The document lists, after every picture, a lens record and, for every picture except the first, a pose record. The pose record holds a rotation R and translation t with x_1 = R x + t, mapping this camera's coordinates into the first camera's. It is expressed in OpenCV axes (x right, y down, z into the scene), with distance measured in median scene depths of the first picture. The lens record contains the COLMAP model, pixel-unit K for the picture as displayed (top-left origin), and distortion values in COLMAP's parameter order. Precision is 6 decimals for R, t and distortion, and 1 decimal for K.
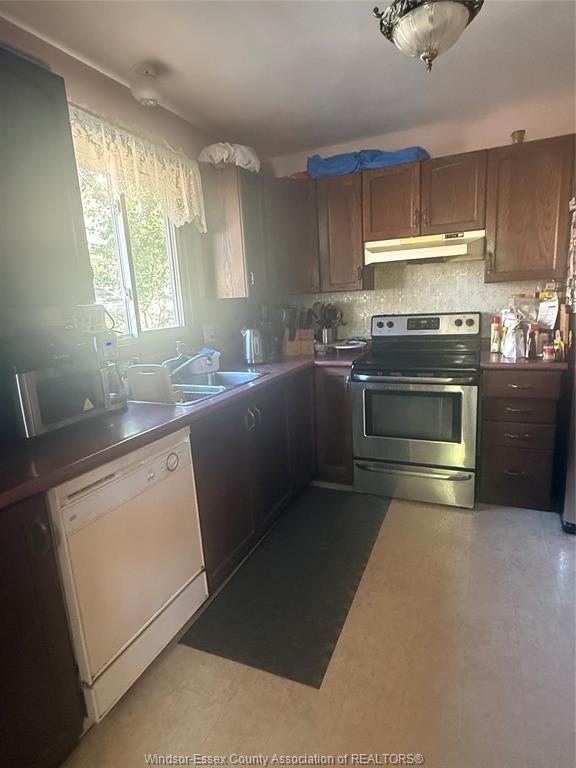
lens RADIAL K [[423.7, 0, 287.5], [0, 423.7, 384.4], [0, 0, 1]] dist [-0.005741, -0.002024]
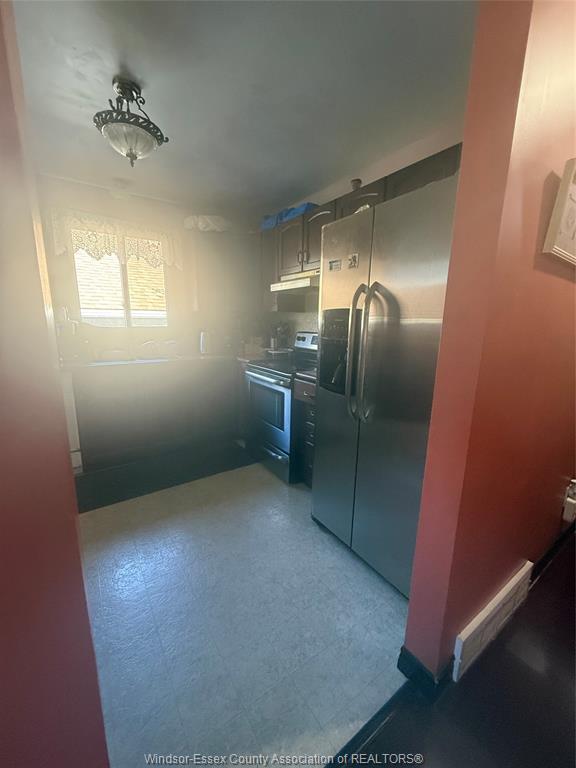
lens RADIAL K [[304.4, 0, 289.2], [0, 304.4, 384.1], [0, 0, 1]] dist [0.003060, 0.000076]
pose [[0.854321, 0.169133, -0.491457, 0.846197], [-0.159793, 0.985246, 0.061293, -0.064291], [0.494572, 0.026168, 0.868743, 0.184349]]
